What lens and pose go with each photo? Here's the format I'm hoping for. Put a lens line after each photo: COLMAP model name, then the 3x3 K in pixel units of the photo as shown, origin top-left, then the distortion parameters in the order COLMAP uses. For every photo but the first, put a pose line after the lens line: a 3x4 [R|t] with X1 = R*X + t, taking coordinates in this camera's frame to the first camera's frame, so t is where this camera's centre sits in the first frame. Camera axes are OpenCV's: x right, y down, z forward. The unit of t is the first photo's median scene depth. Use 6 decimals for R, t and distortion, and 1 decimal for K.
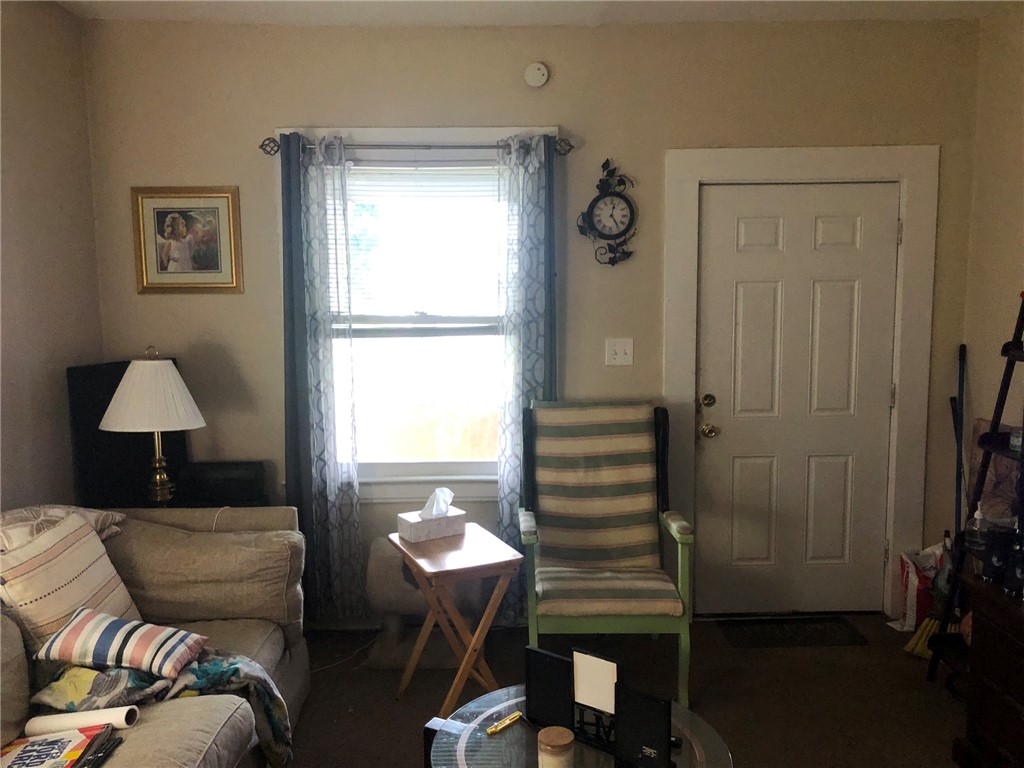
lens RADIAL K [[823.0, 0, 513.2], [0, 823.0, 388.6], [0, 0, 1]] dist [0.040829, 0.000942]
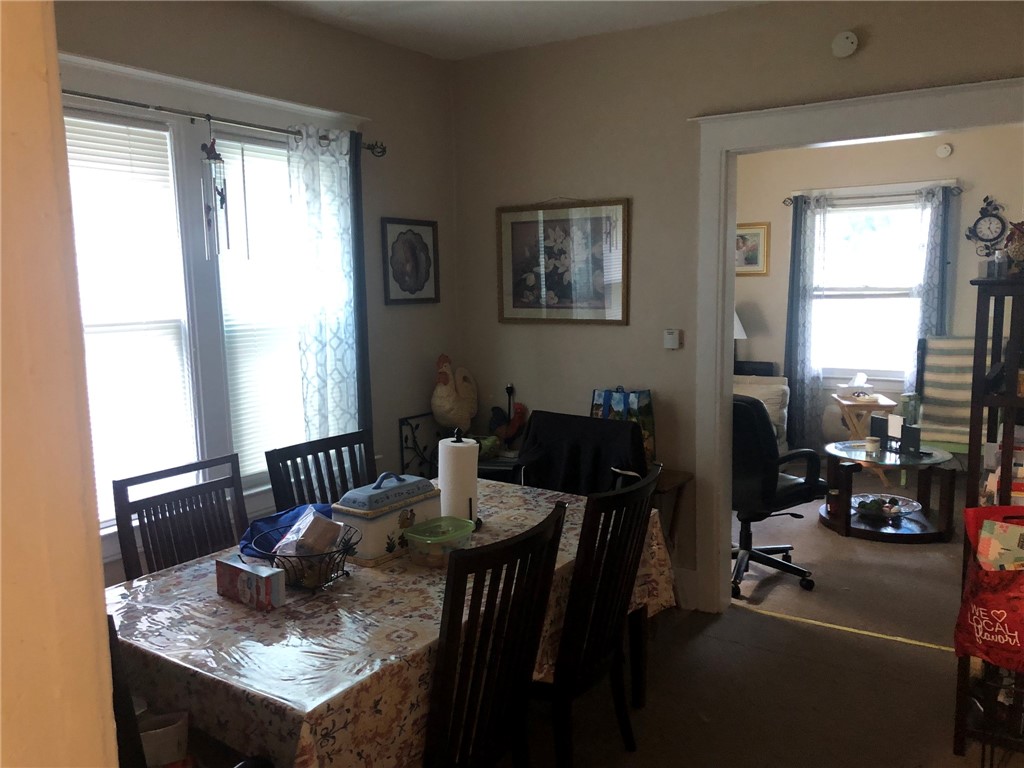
lens RADIAL K [[823.0, 0, 513.2], [0, 823.0, 388.6], [0, 0, 1]] dist [0.040829, 0.000942]
pose [[0.823207, 0.071023, -0.563281, 0.308644], [-0.050926, 0.997382, 0.051333, 0.084029], [0.565453, -0.013572, 0.824669, -0.995743]]
